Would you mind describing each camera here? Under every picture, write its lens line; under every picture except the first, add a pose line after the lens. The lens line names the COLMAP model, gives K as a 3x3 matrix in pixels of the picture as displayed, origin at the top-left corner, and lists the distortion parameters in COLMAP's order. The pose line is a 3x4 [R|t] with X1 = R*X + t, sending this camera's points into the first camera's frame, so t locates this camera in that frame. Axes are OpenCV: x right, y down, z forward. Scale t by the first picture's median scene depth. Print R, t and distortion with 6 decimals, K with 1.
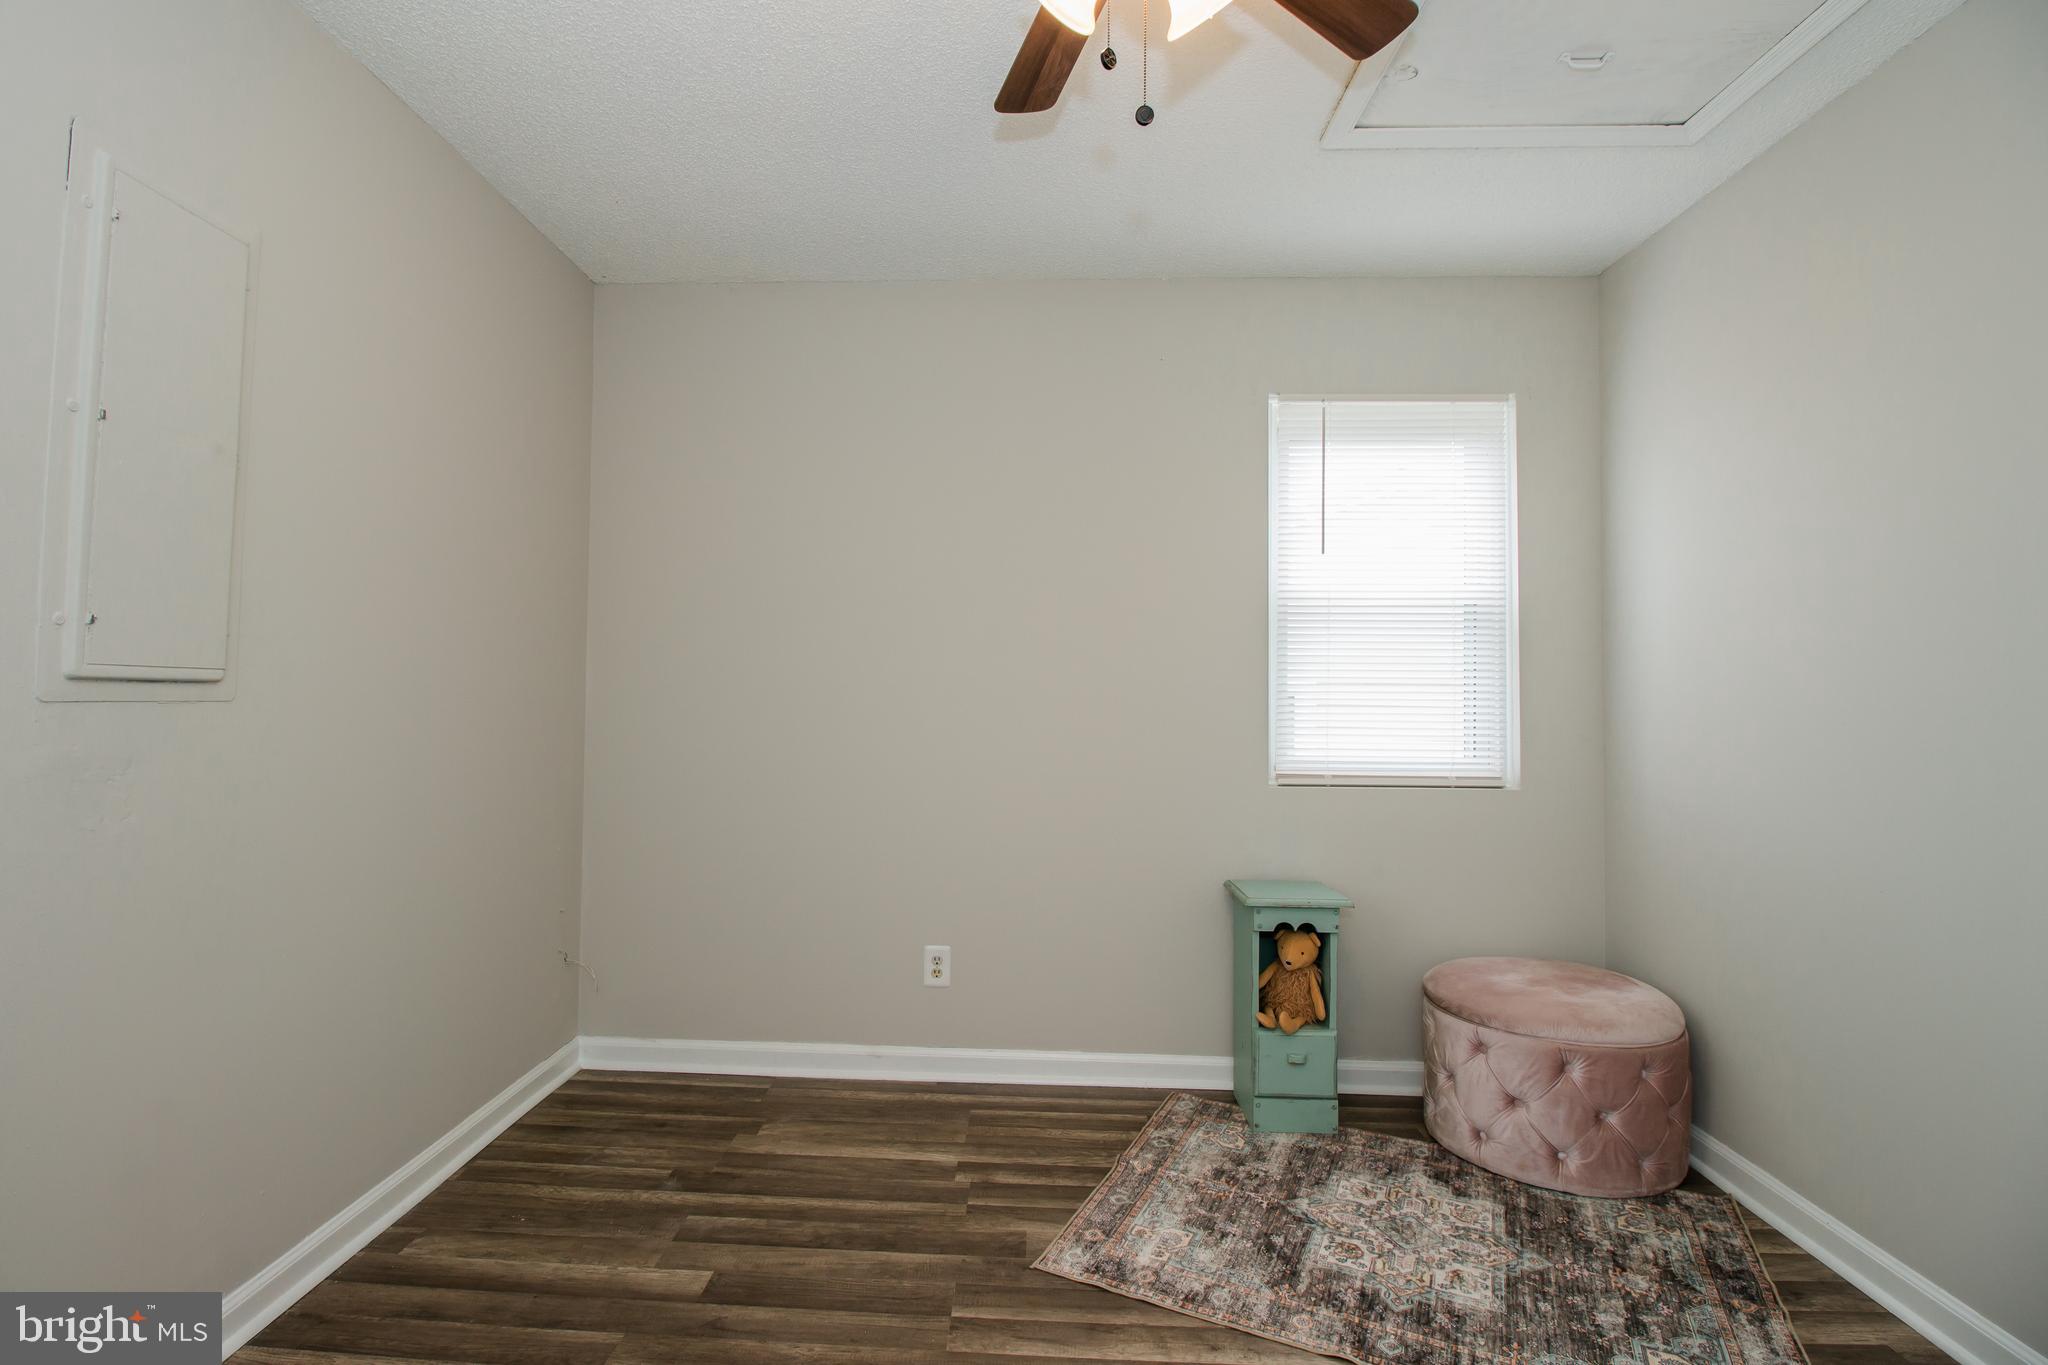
lens RADIAL K [[999.4, 0, 1055.8], [0, 999.4, 659.0], [0, 0, 1]] dist [0.000091, -0.013225]
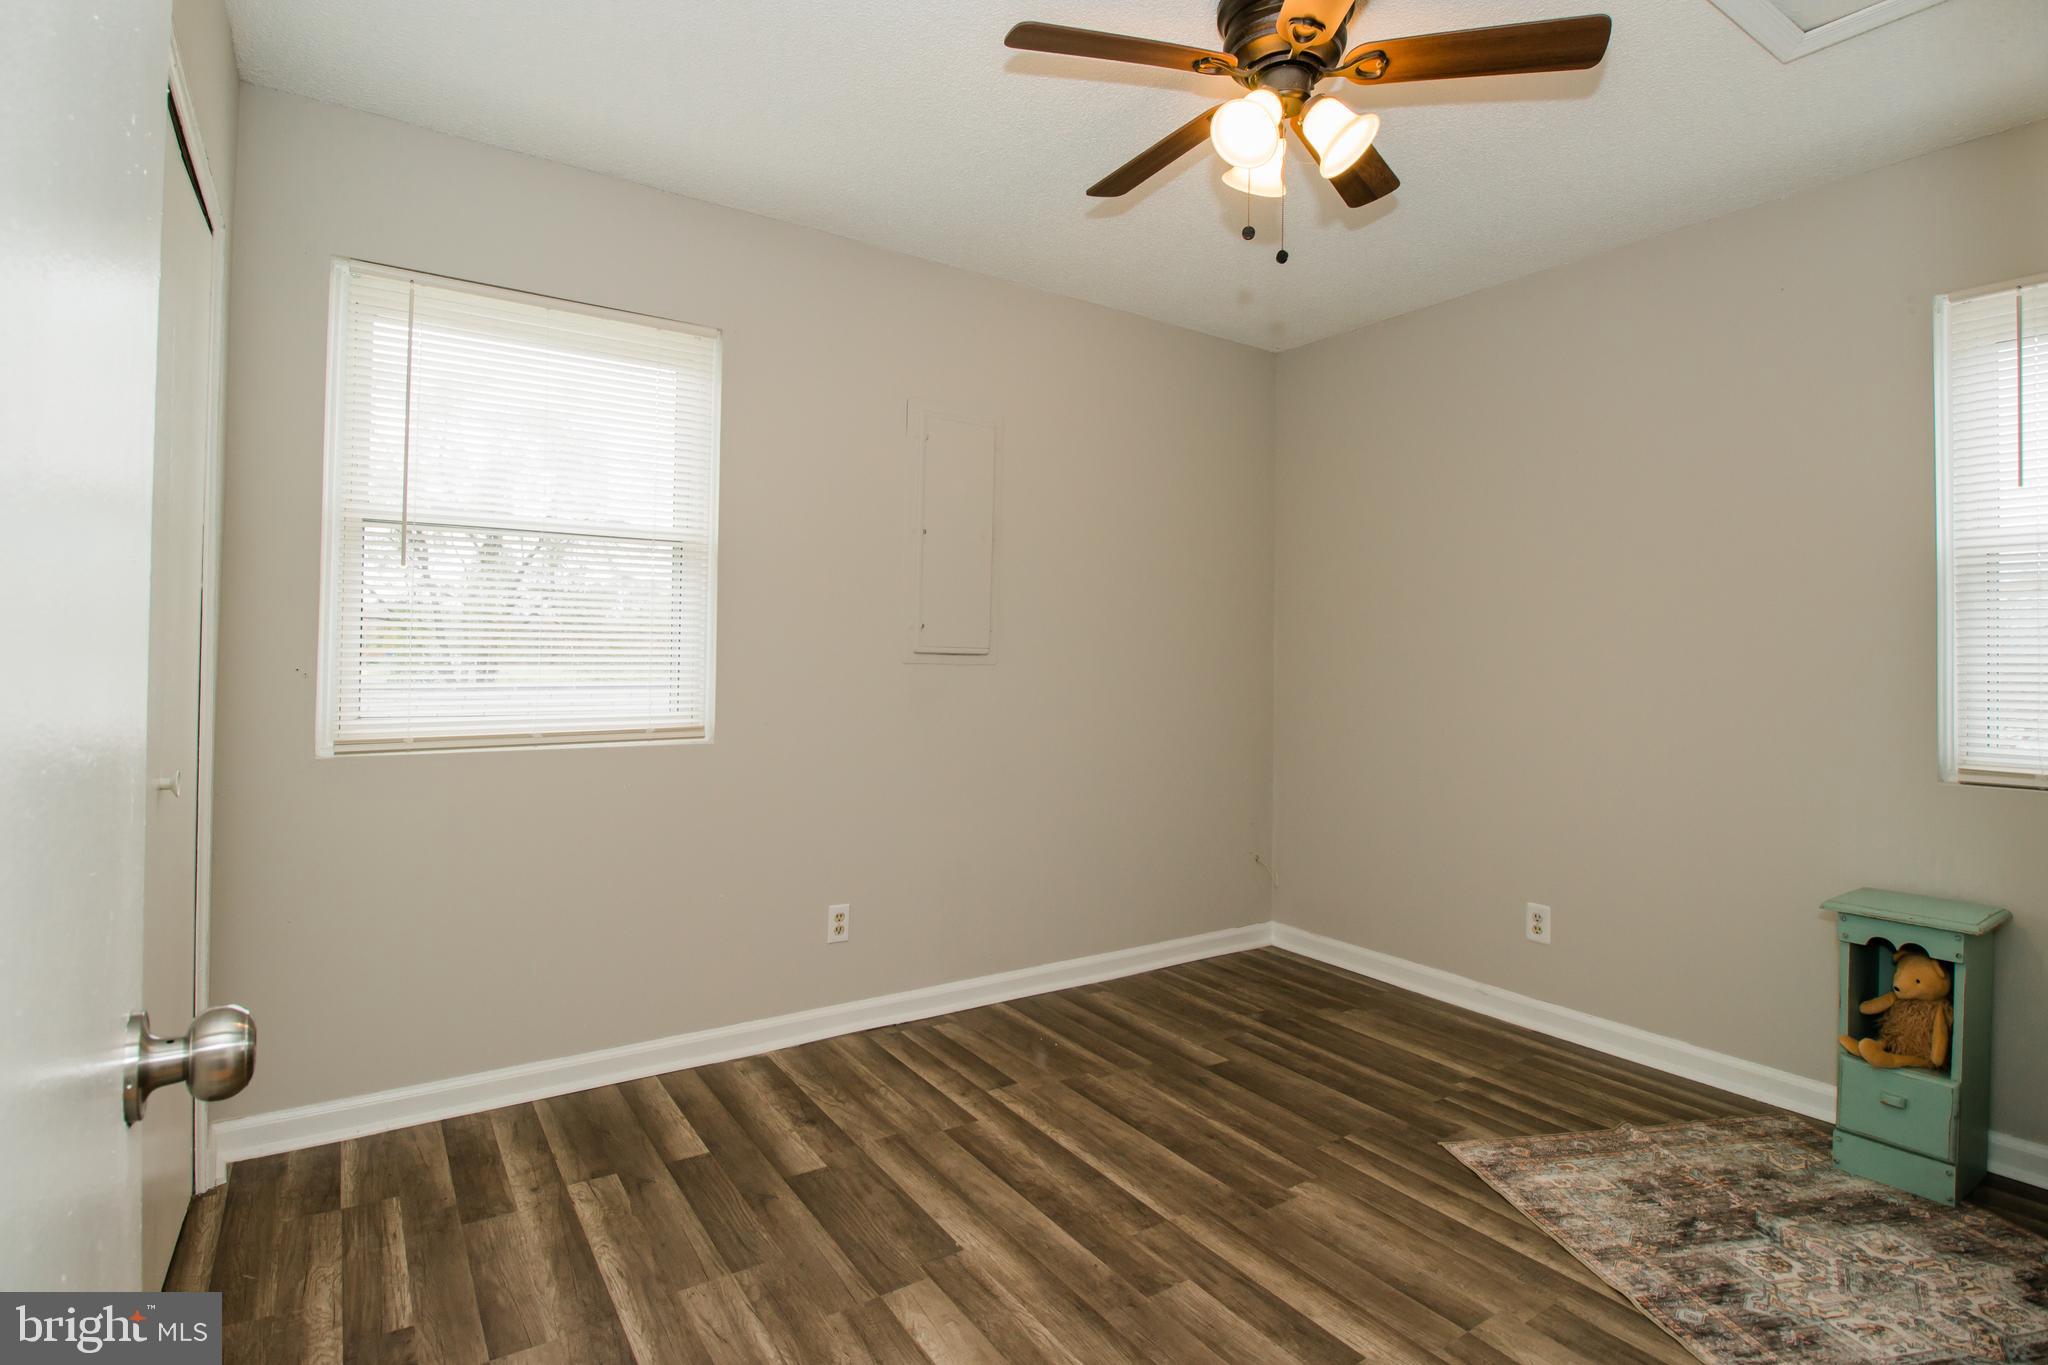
lens RADIAL K [[963.8, 0, 1015.2], [0, 963.8, 652.3], [0, 0, 1]] dist [-0.000563, -0.013641]
pose [[0.605769, -0.006915, -0.795611, 0.436003], [0.017998, 0.999825, 0.005014, 0.005879], [0.795437, -0.017356, 0.605787, -0.065321]]
